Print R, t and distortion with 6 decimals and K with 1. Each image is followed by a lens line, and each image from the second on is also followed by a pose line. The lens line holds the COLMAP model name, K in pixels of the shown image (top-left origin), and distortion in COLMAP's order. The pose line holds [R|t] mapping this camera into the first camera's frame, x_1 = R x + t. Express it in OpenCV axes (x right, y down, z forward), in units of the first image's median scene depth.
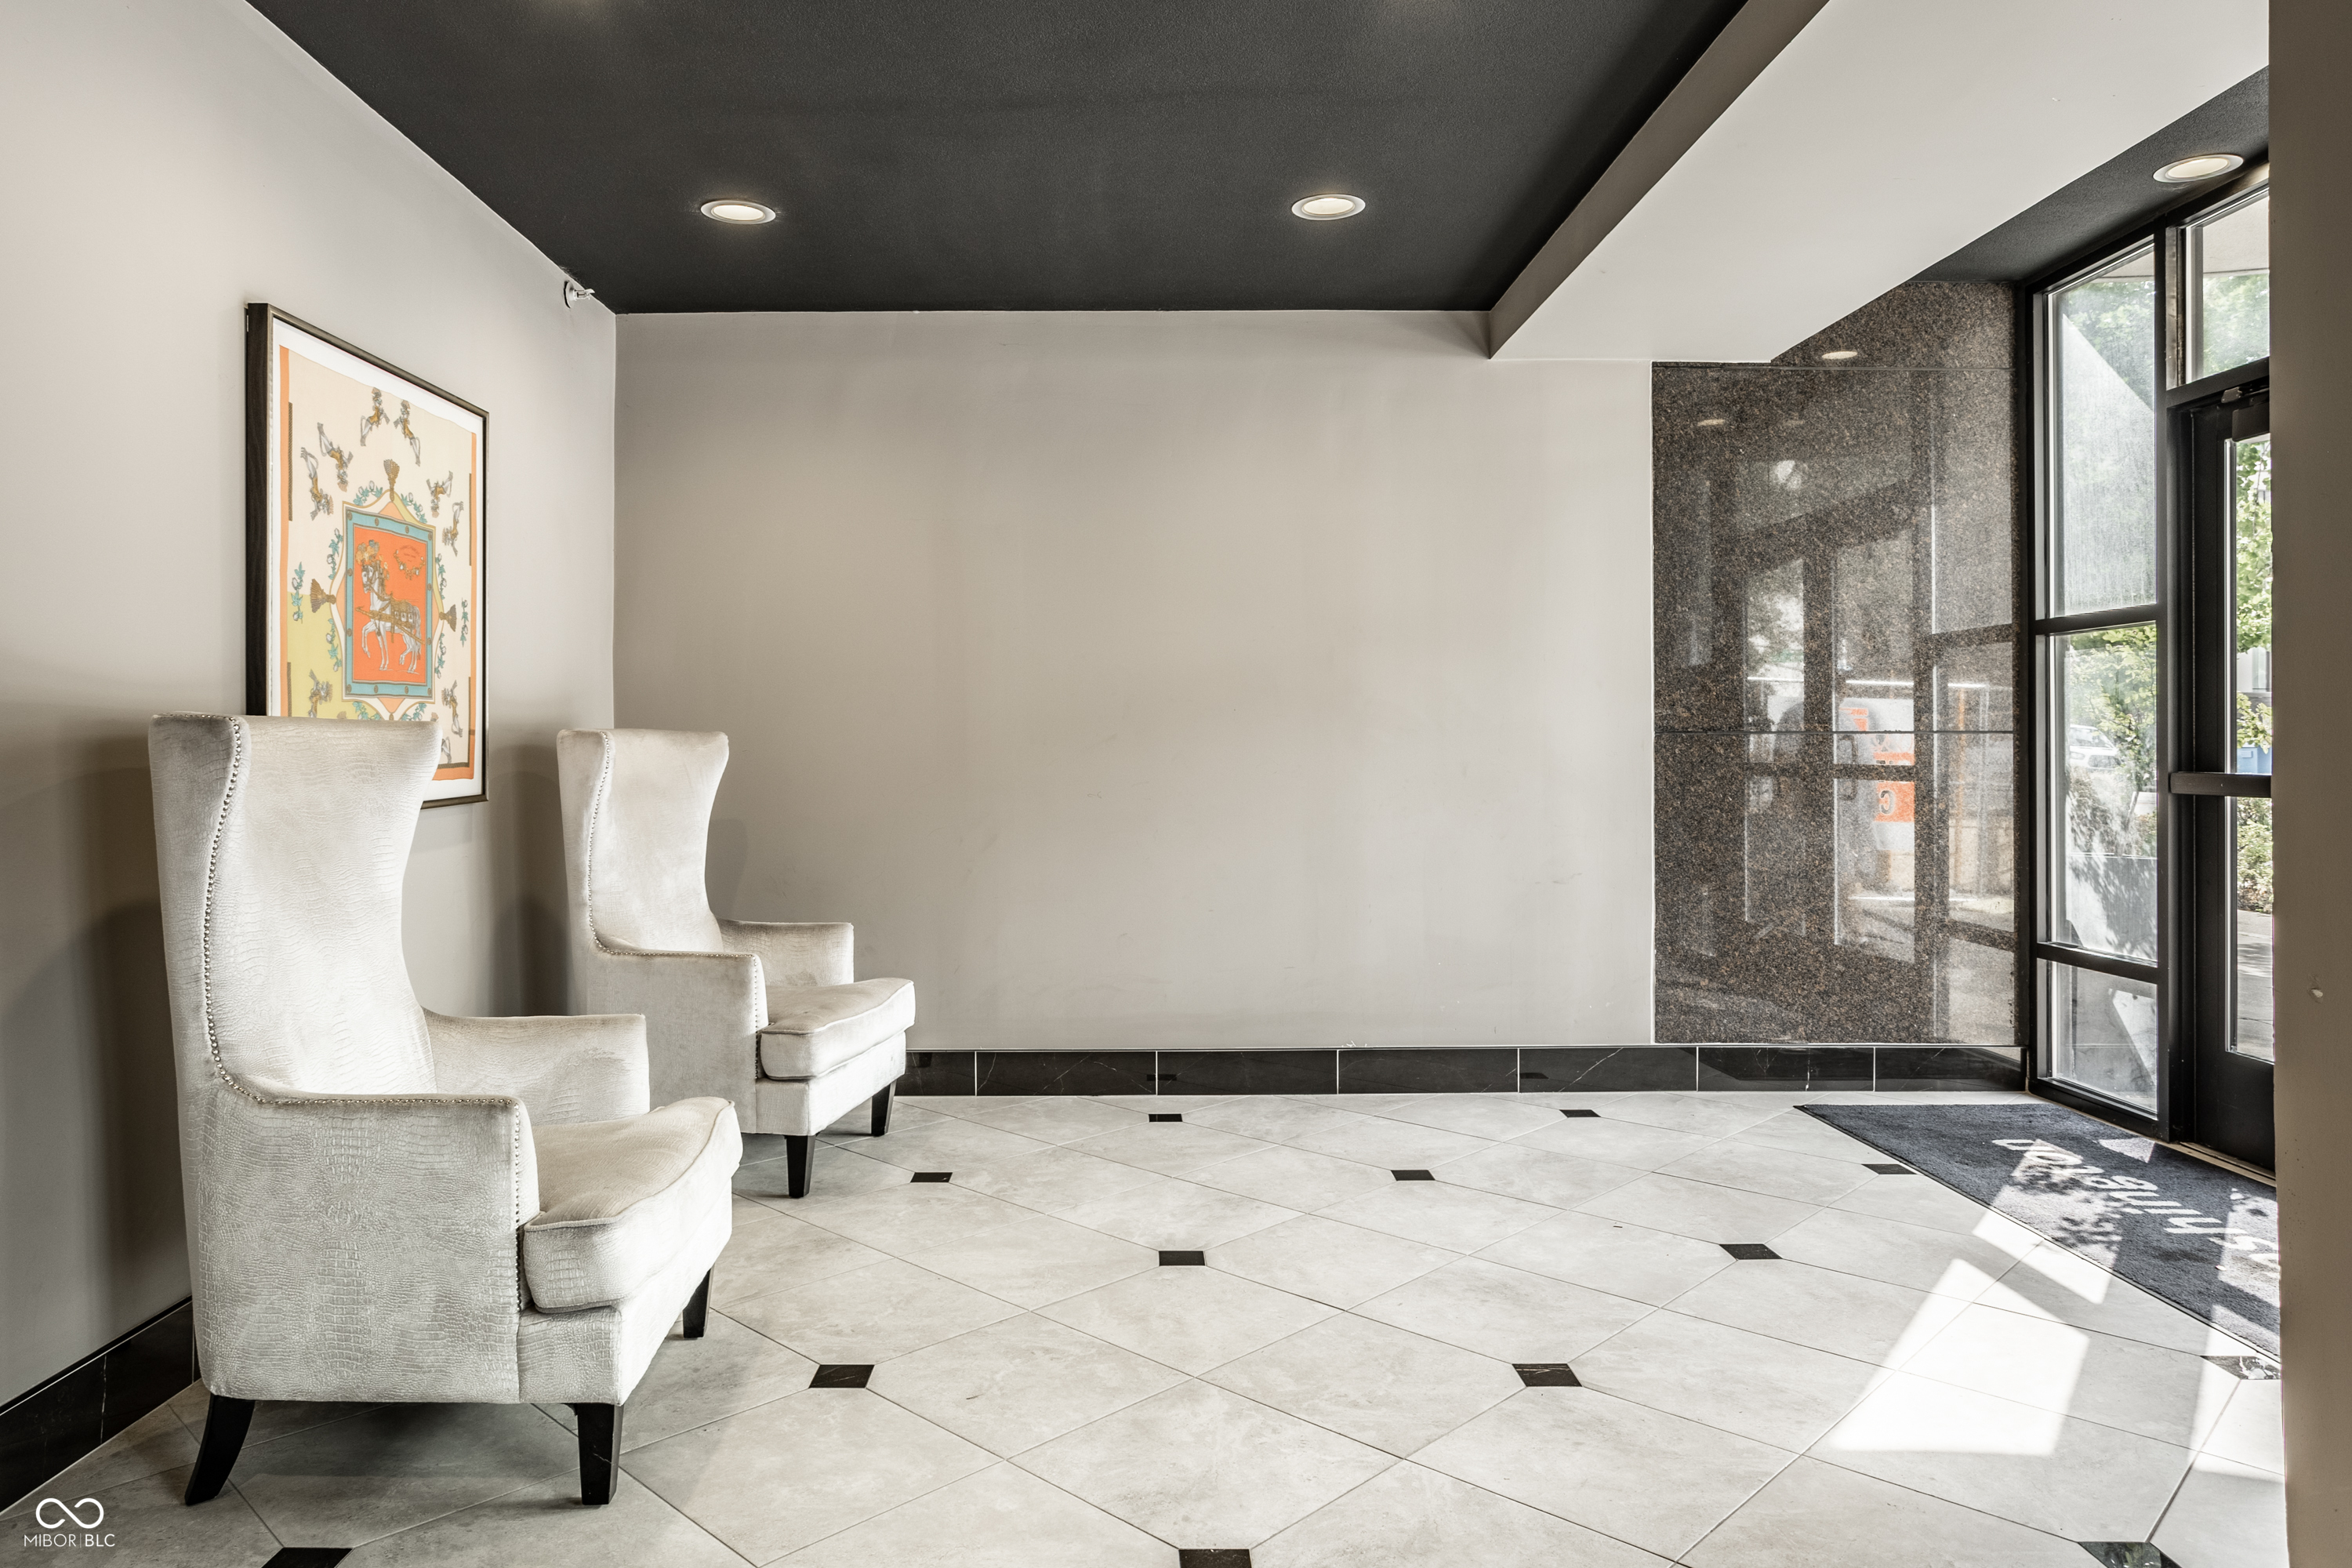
lens RADIAL K [[1417.0, 0, 1211.5], [0, 1417.0, 751.6], [0, 0, 1]] dist [-0.046048, 0.037126]
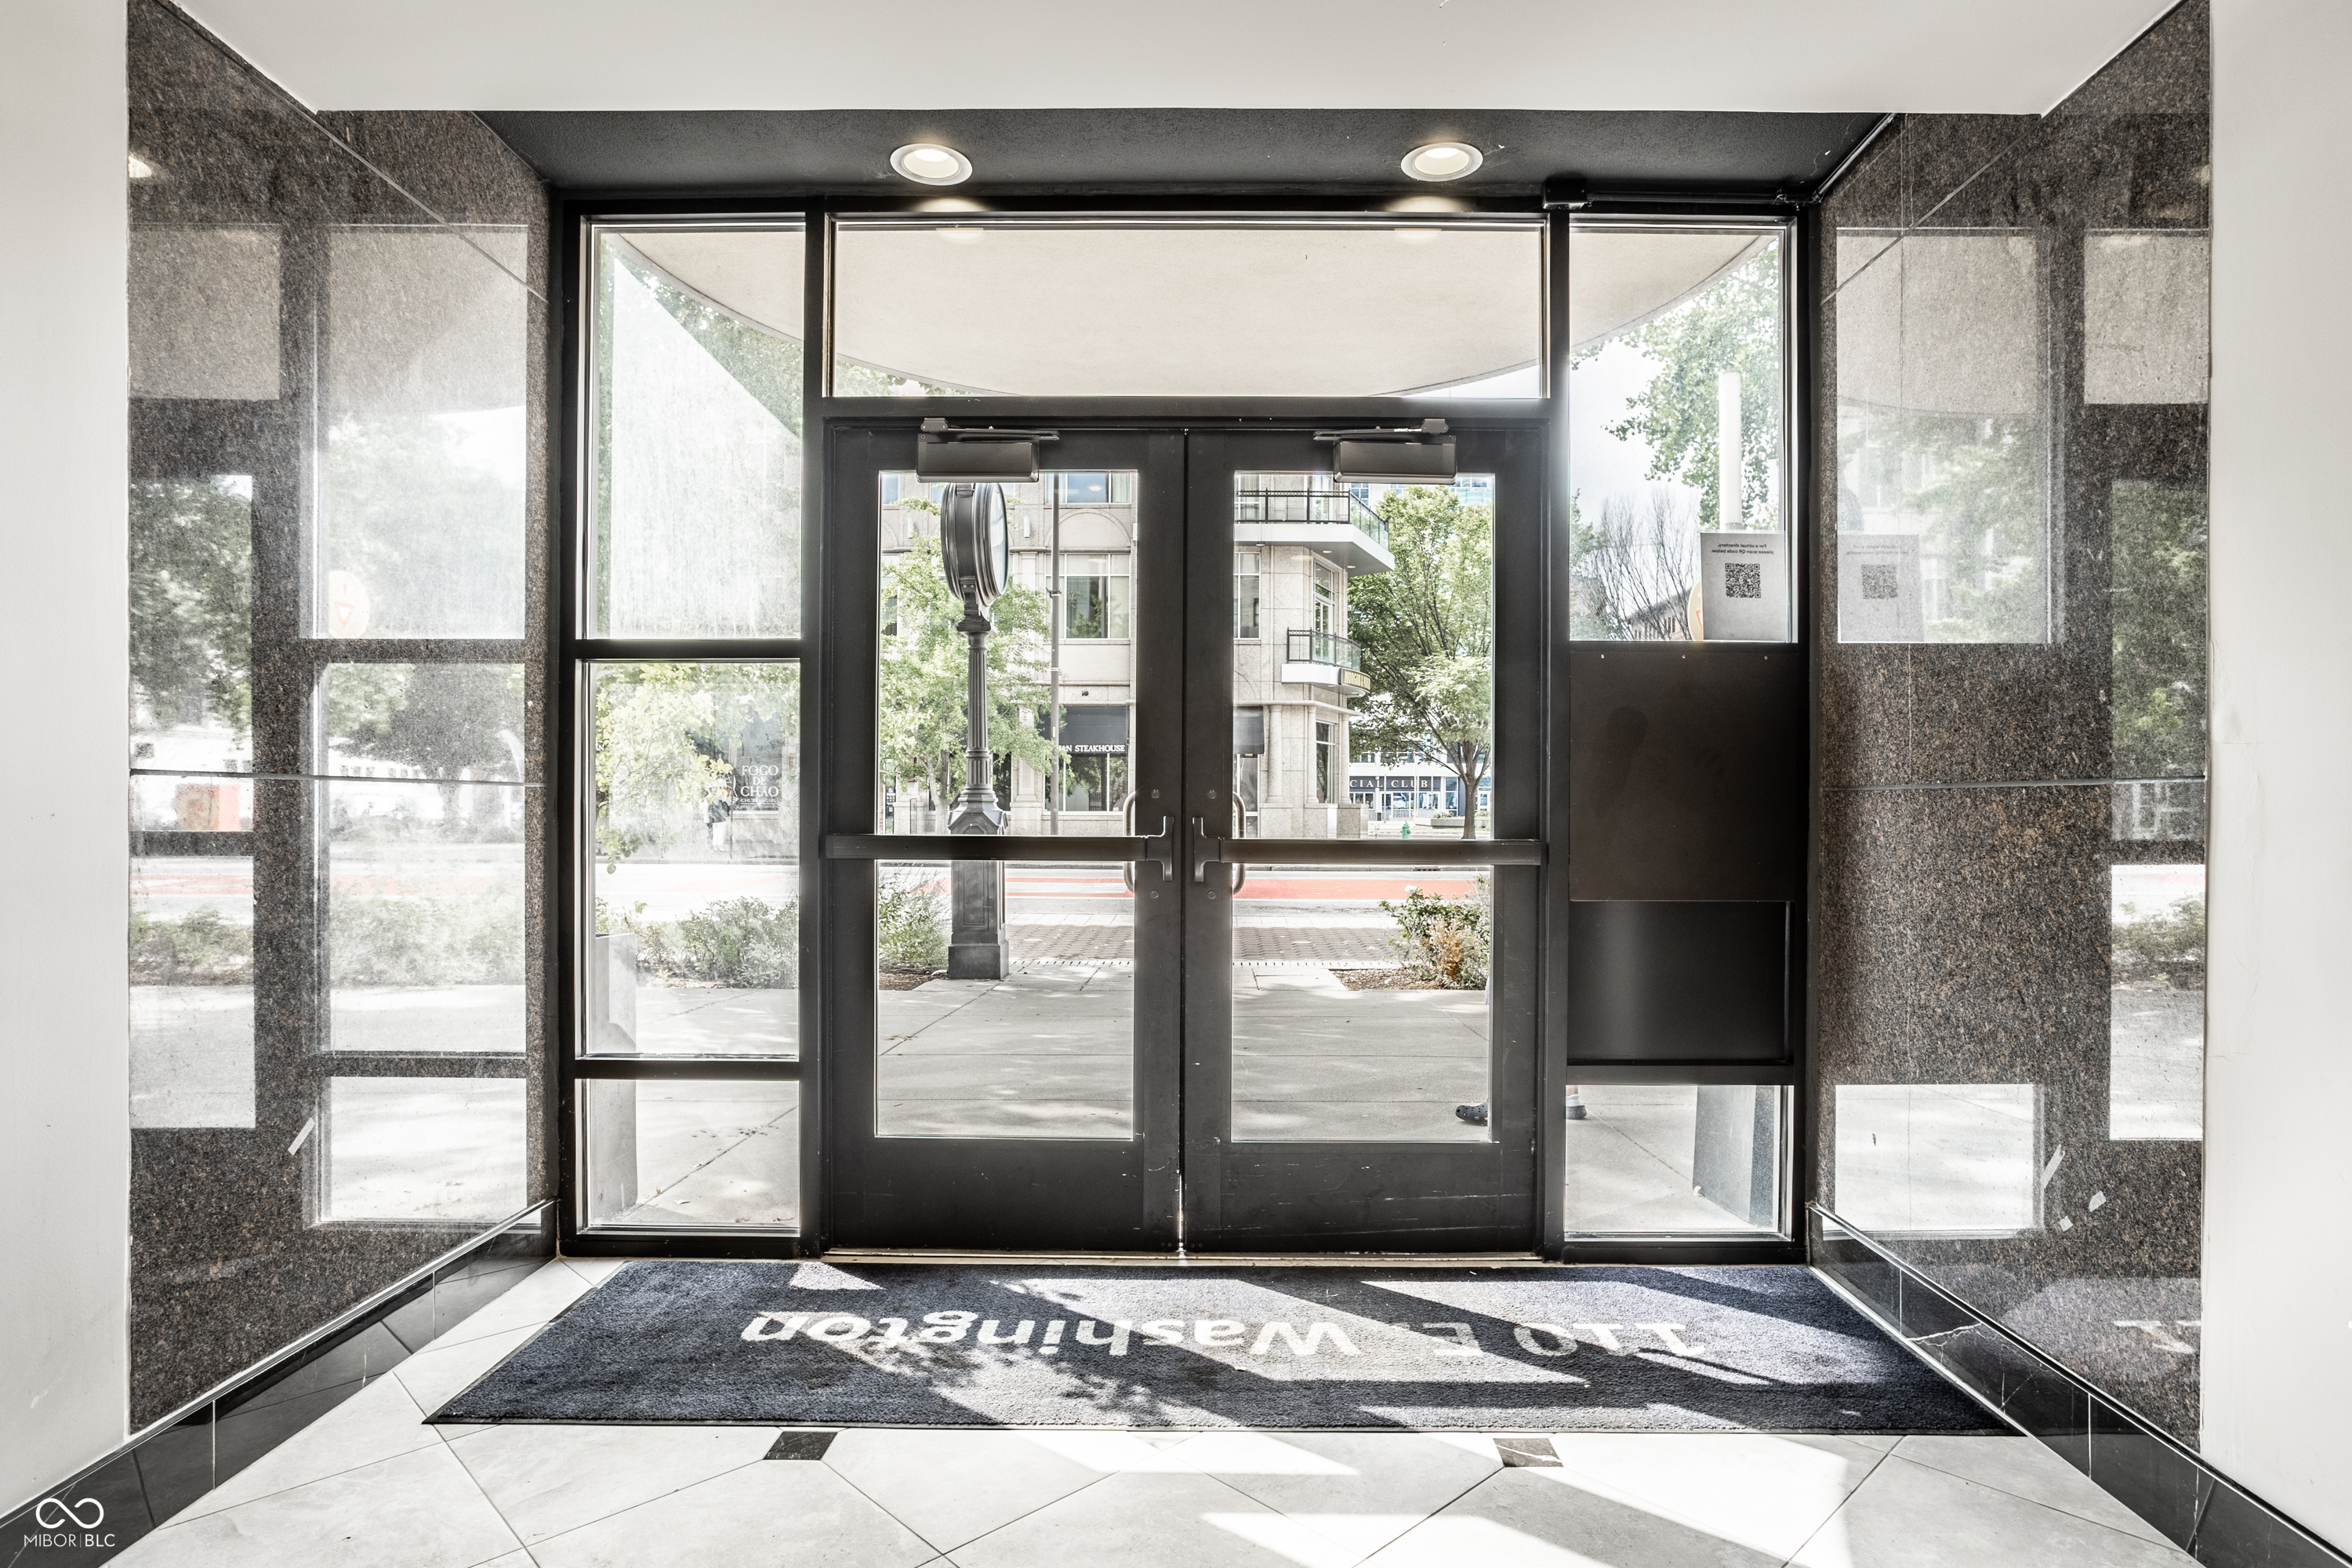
lens RADIAL K [[1251.7, 0, 1173.1], [0, 1251.7, 813.2], [0, 0, 1]] dist [-0.066109, 0.040113]
pose [[0.069834, -0.001618, 0.997557, -0.064743], [-0.000533, 0.999998, 0.001659, 0.000289], [-0.997558, -0.000647, 0.069833, 0.654555]]
